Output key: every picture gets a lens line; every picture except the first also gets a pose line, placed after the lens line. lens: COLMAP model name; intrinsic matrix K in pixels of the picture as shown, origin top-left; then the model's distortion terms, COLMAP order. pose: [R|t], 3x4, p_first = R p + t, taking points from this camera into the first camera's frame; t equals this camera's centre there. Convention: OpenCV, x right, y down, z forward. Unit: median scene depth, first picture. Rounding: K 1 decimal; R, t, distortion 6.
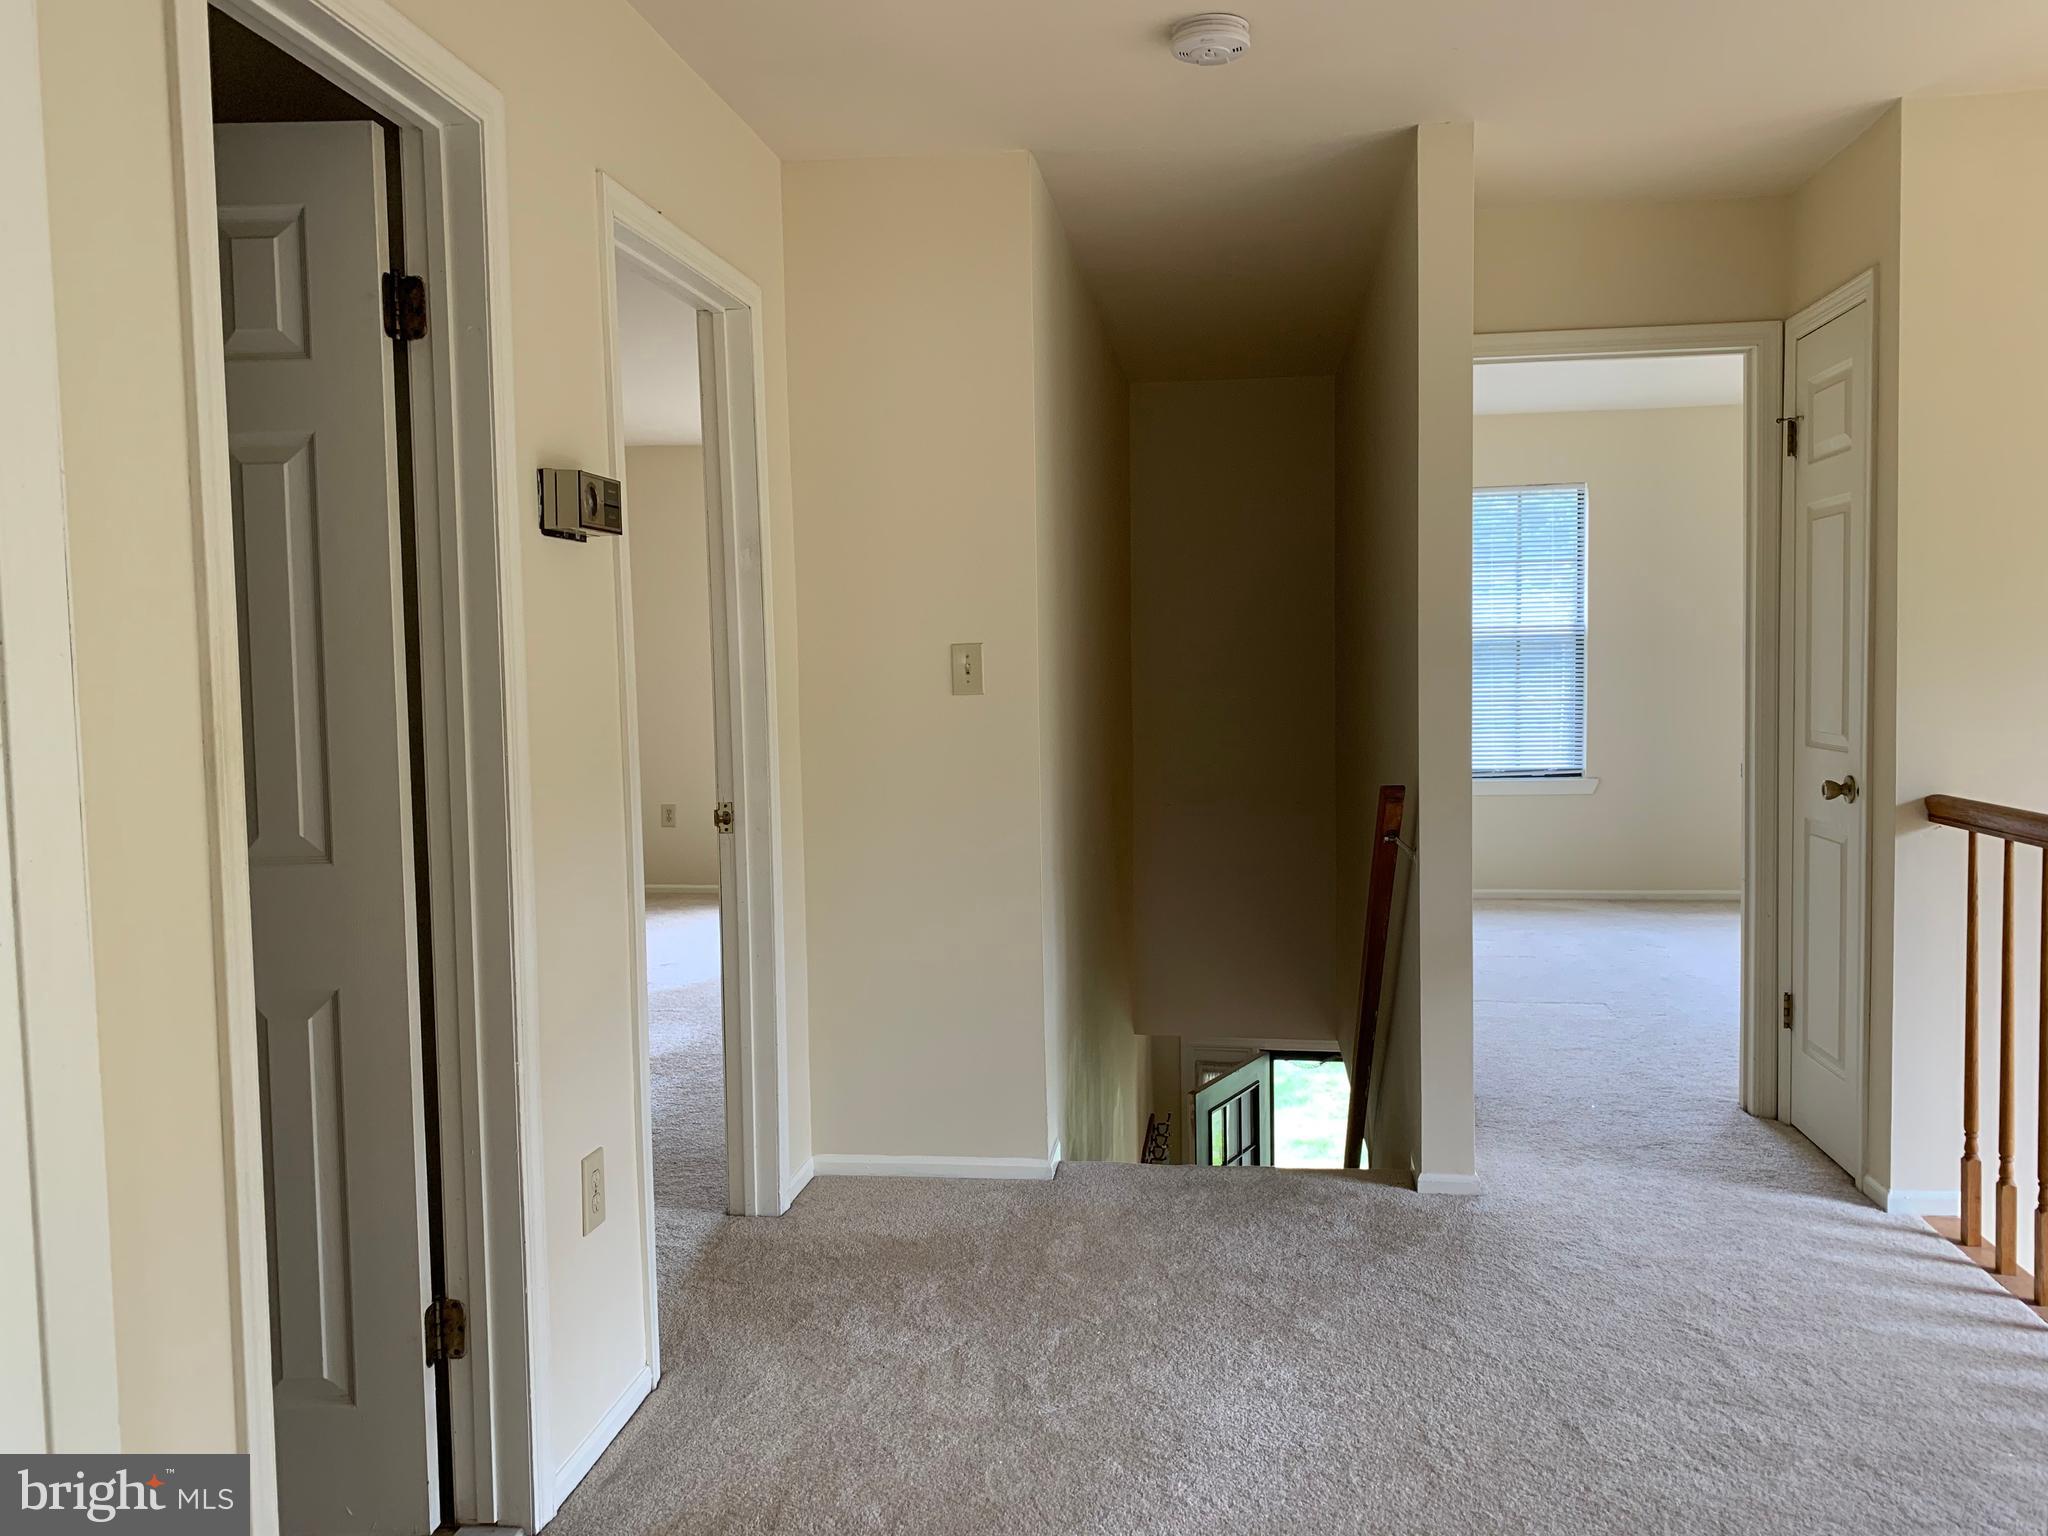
lens RADIAL K [[1557.2, 0, 998.5], [0, 1557.2, 750.4], [0, 0, 1]] dist [0.008237, -0.009077]
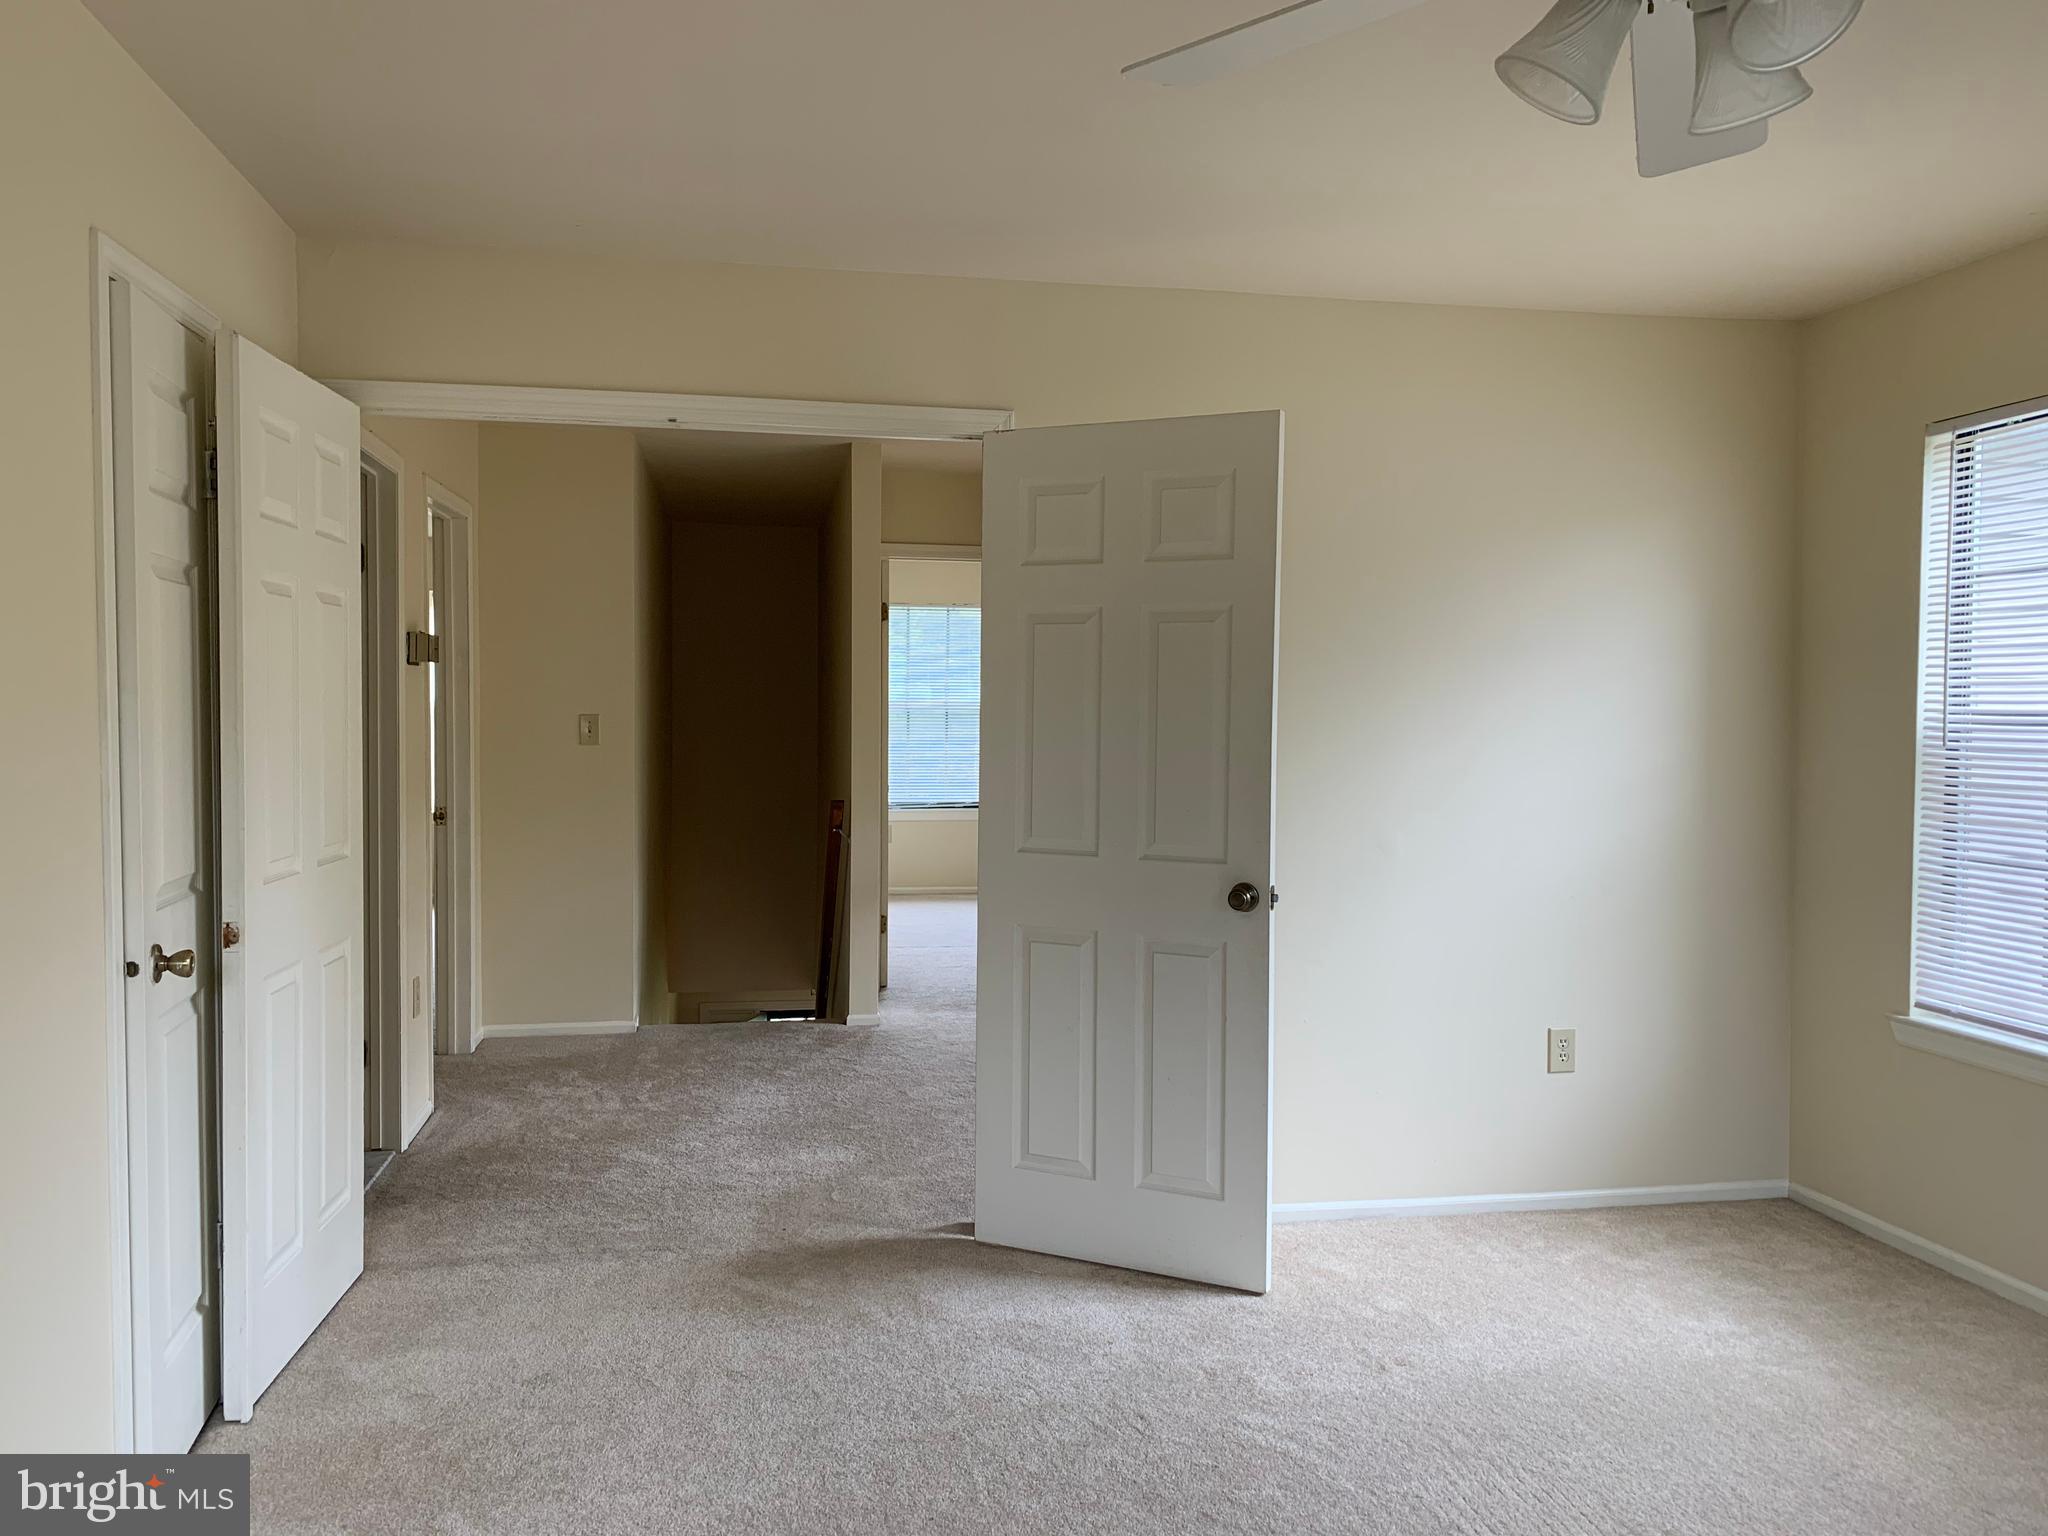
lens RADIAL K [[1557.2, 0, 998.5], [0, 1557.2, 750.4], [0, 0, 1]] dist [0.008237, -0.009077]
pose [[0.950566, 0.011773, 0.310301, -0.132266], [-0.001438, 0.999437, -0.033514, 0.030141], [-0.310521, 0.031412, 0.950047, -0.817065]]
